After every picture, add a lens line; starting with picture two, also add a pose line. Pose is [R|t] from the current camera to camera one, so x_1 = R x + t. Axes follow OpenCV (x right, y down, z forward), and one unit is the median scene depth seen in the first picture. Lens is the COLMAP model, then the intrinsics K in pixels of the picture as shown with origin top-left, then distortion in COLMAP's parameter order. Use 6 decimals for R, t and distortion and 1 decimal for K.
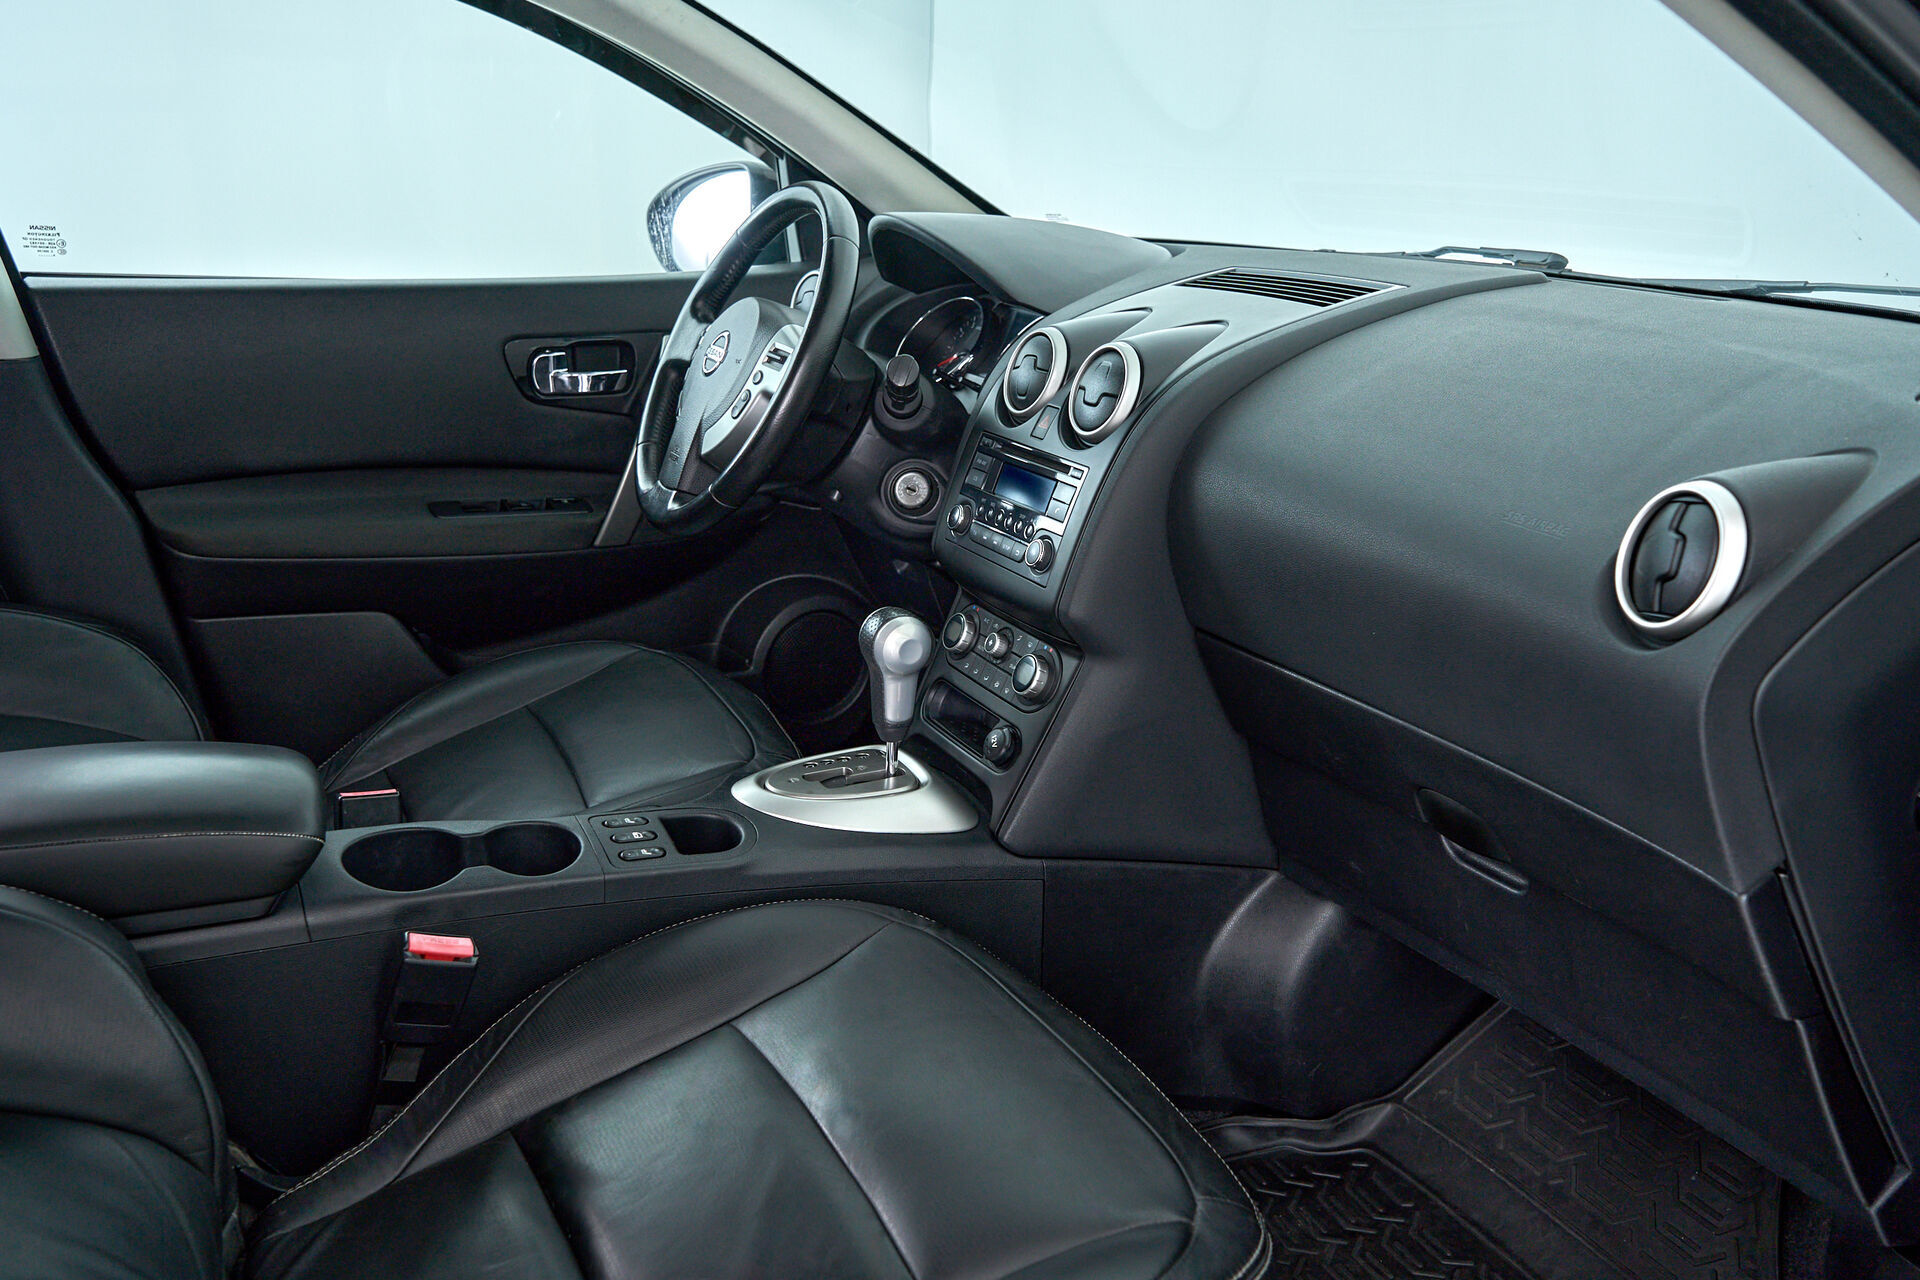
lens RADIAL K [[1553.0, 0, 961.3], [0, 1553.0, 632.0], [0, 0, 1]] dist [0.009382, -0.011174]
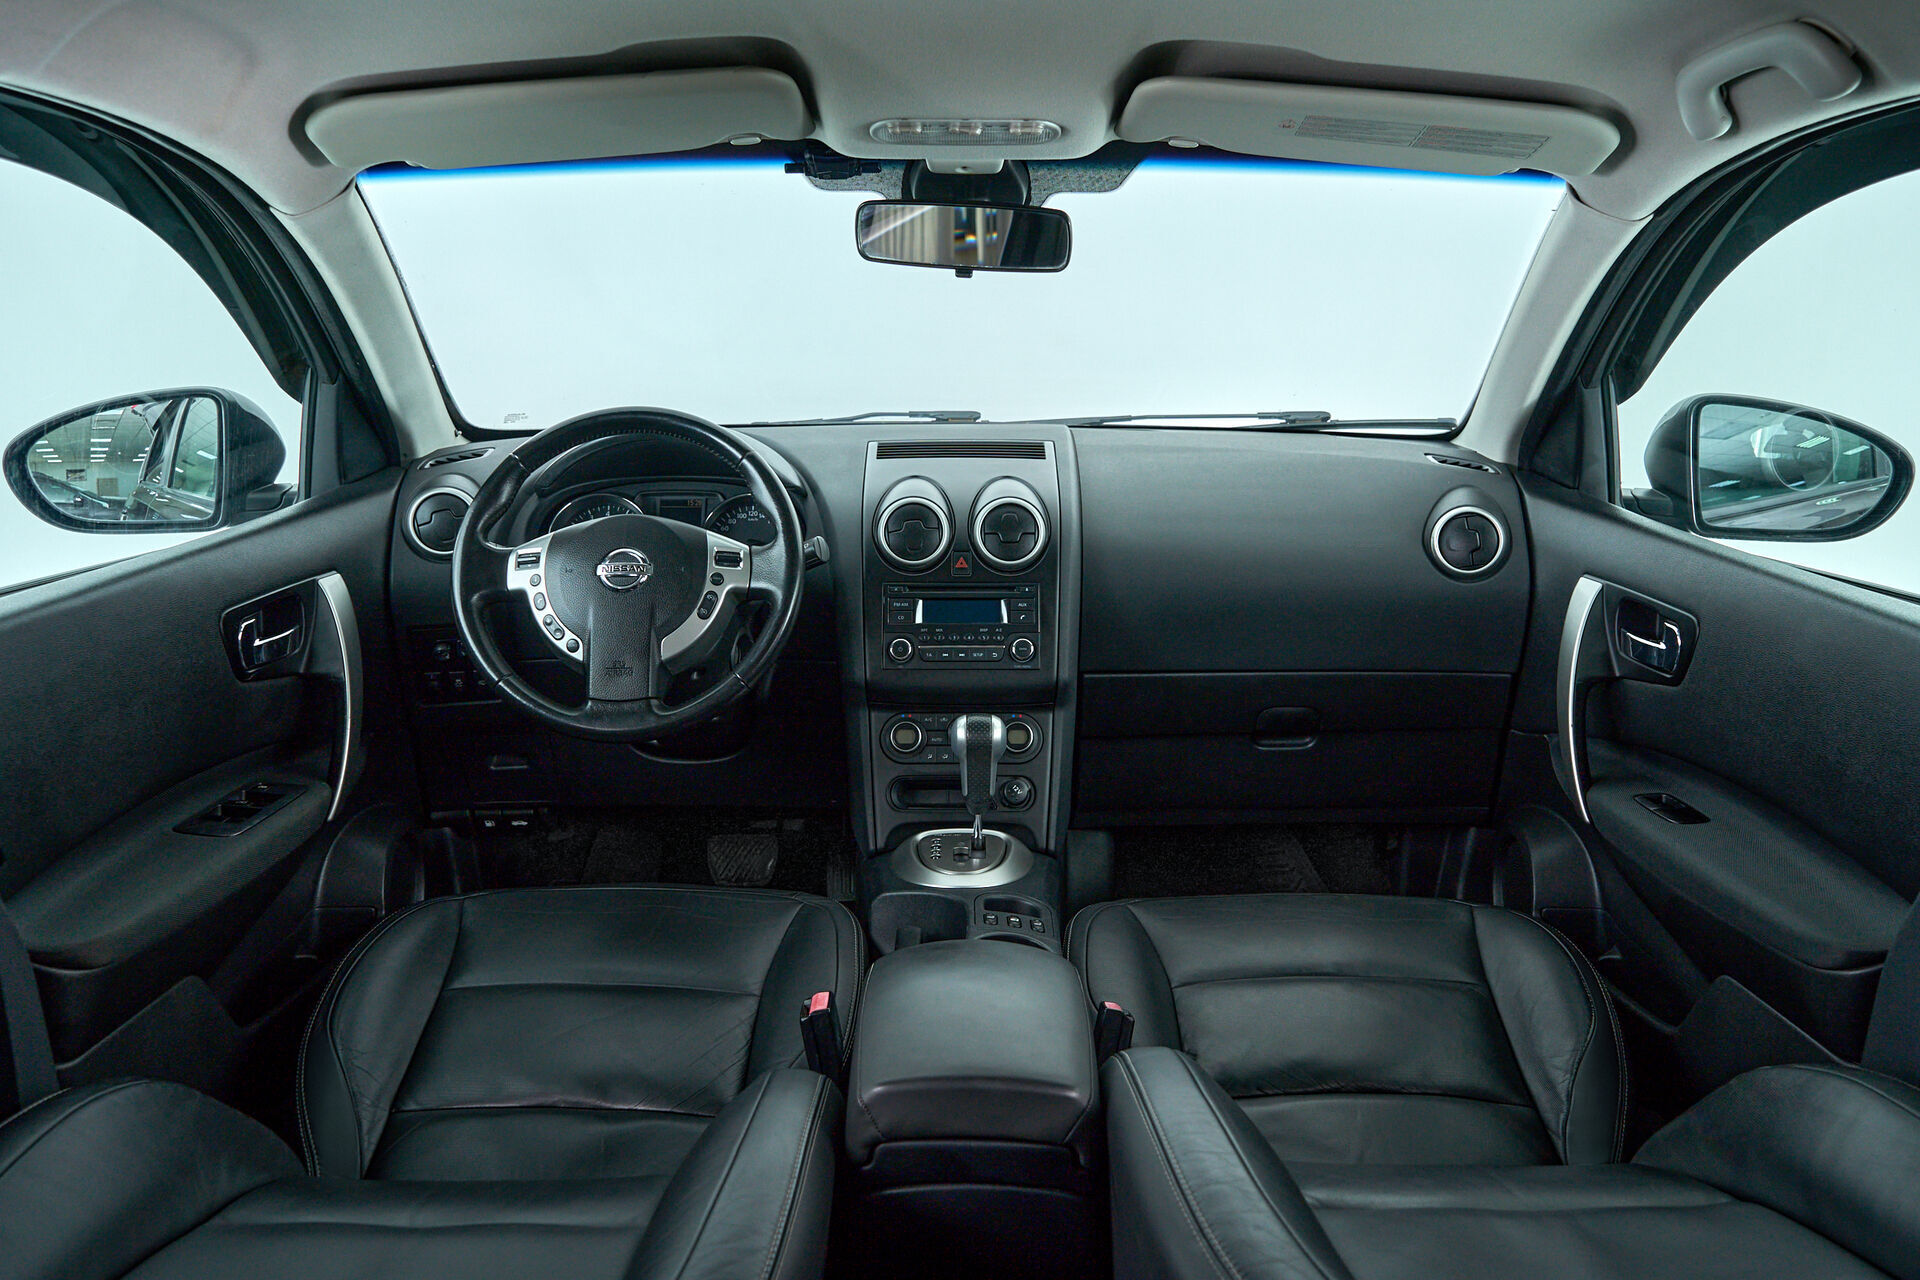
lens RADIAL K [[1553.0, 0, 974.4], [0, 1553.0, 636.6], [0, 0, 1]] dist [0.009382, -0.011174]
pose [[0.445632, -0.213433, 0.869401, -1.011246], [0.268112, 0.958405, 0.097856, -0.178200], [-0.854124, 0.189489, 0.484320, 0.287054]]
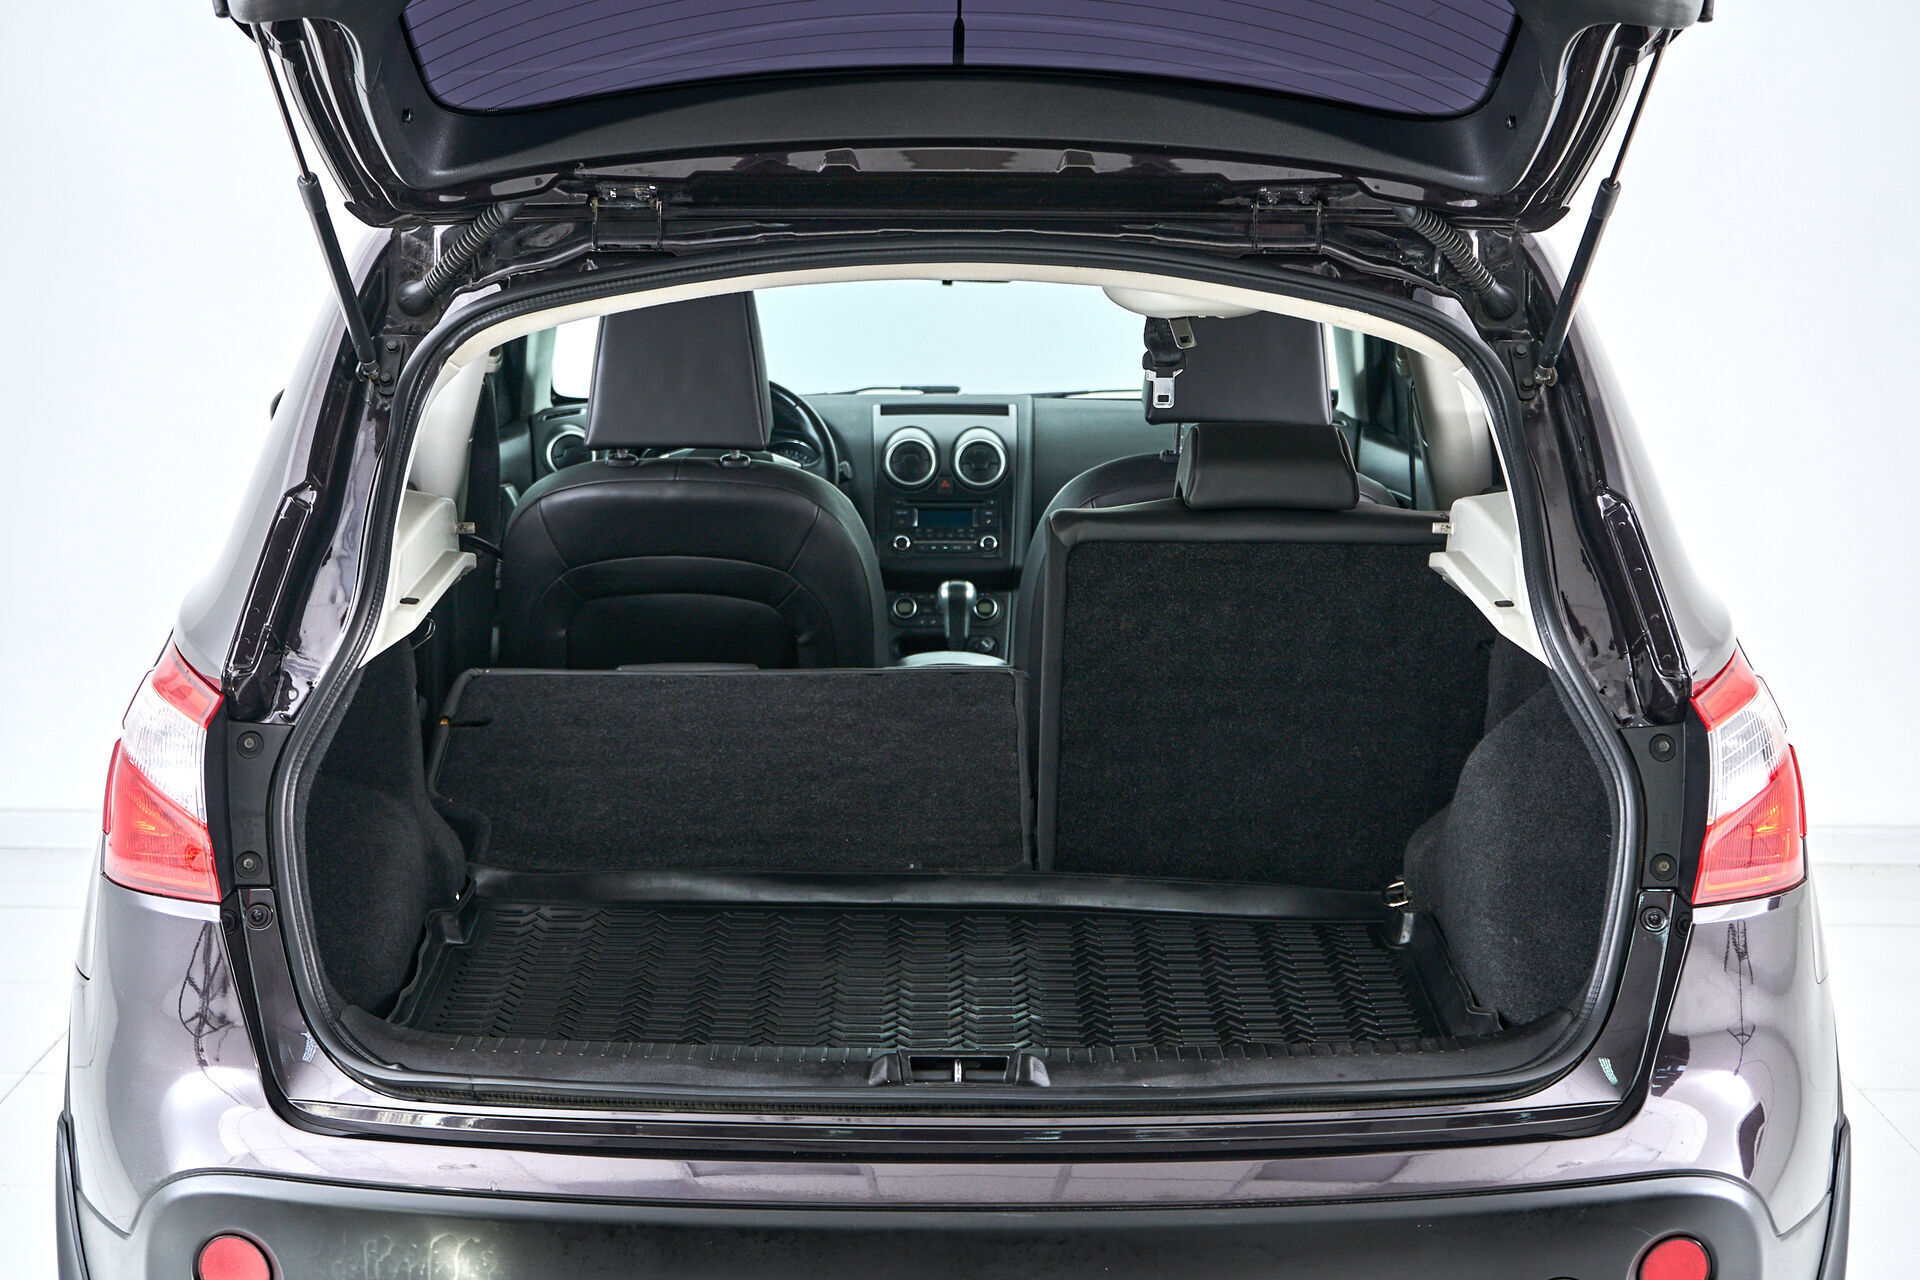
lens RADIAL K [[3413.7, 0, 960.0], [0, 3413.7, 642.8], [0, 0, 1]] dist [-0.053822, 0.000000]
pose [[0.447860, -0.125775, 0.885213, -3.234206], [0.266188, 0.963919, 0.002285, 0.043947], [-0.853560, 0.234609, 0.465181, -0.820145]]
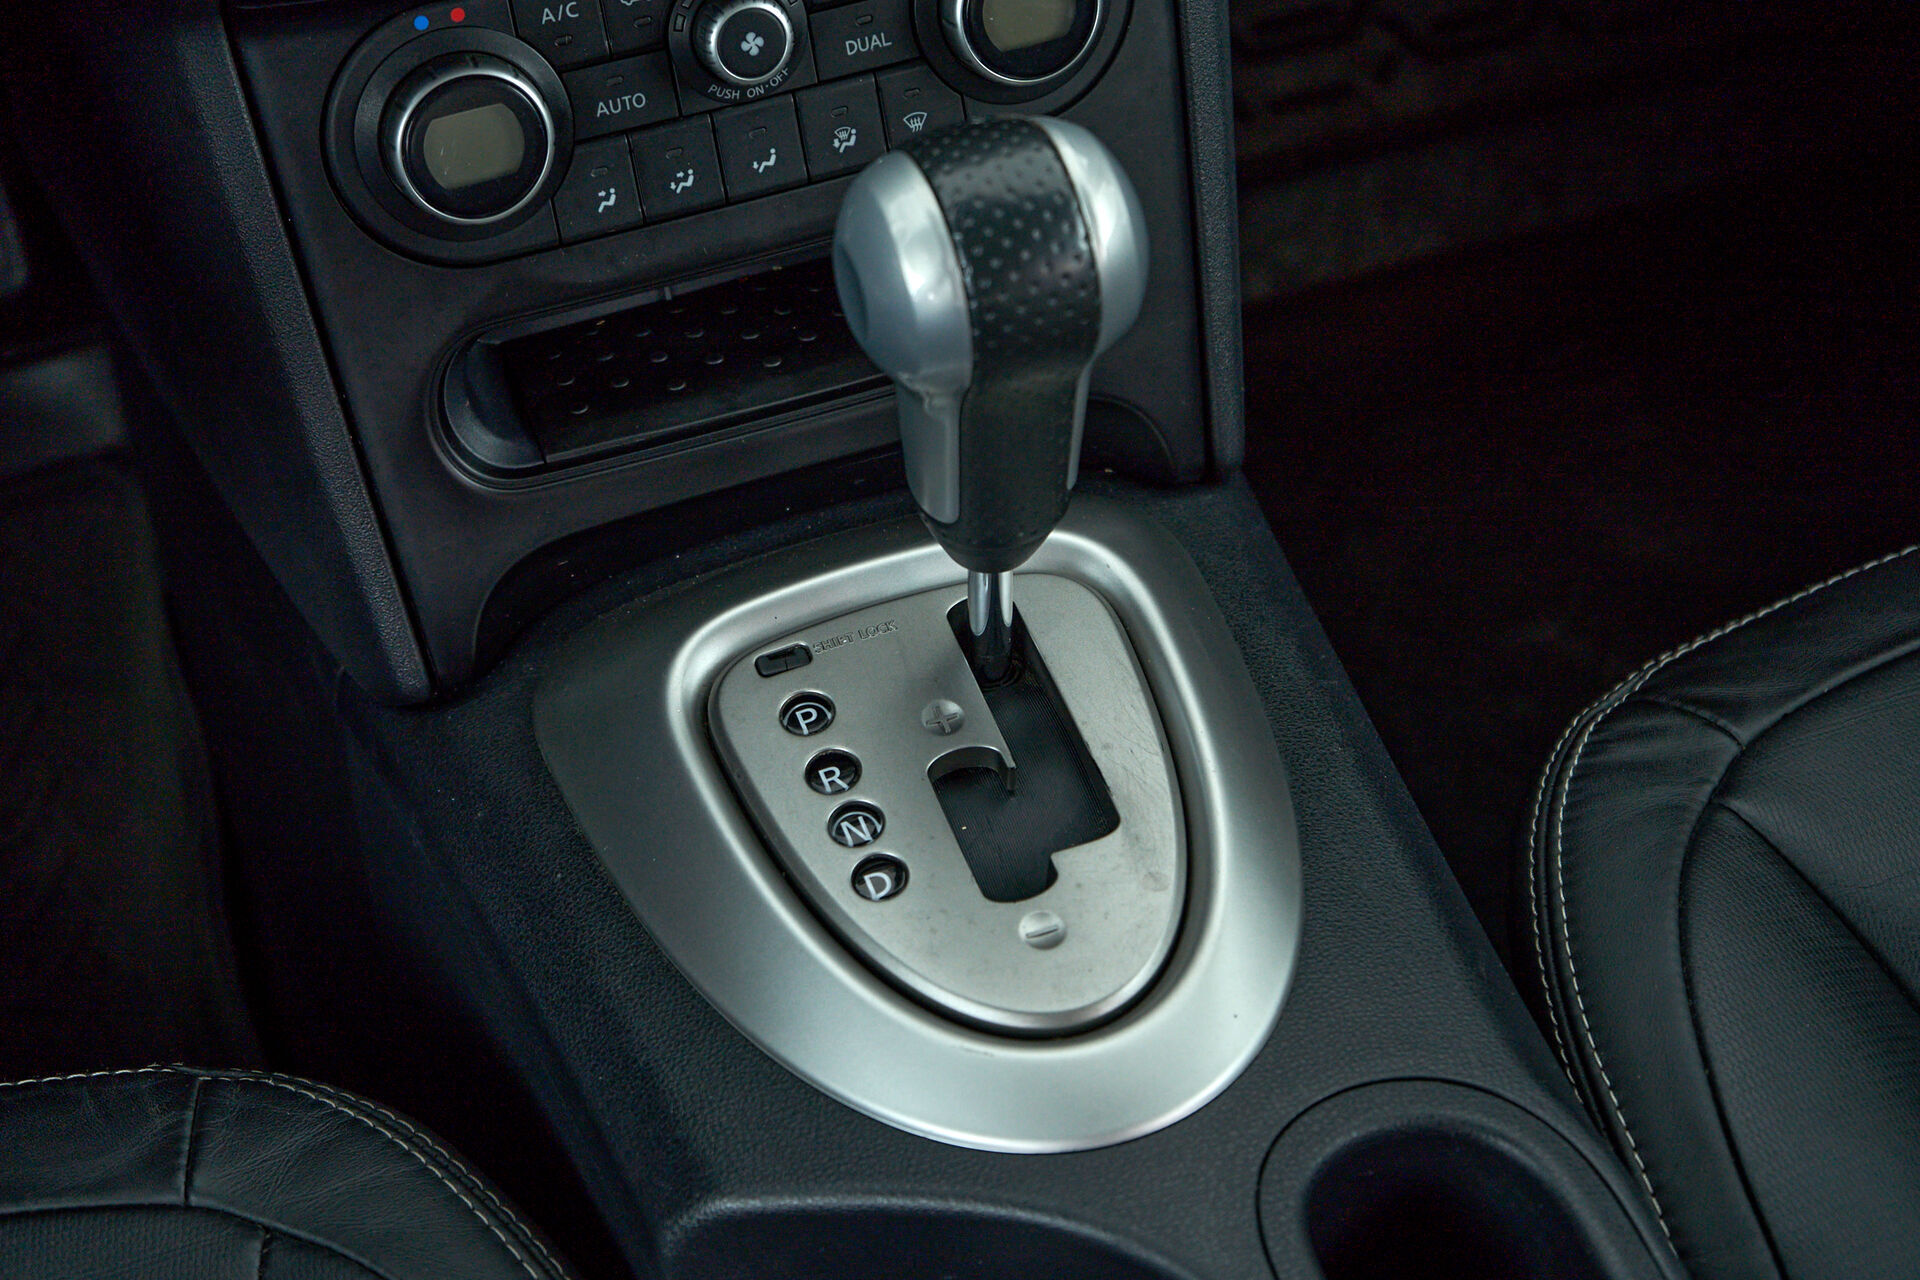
lens RADIAL K [[3971.9, 0, 978.7], [0, 3971.9, 636.7], [0, 0, 1]] dist [0.111103, 0.000000]
pose [[0.108627, -0.750417, 0.651978, -0.428728], [0.296293, 0.650489, 0.699338, -0.338292], [-0.948900, 0.117209, 0.293004, 0.699240]]
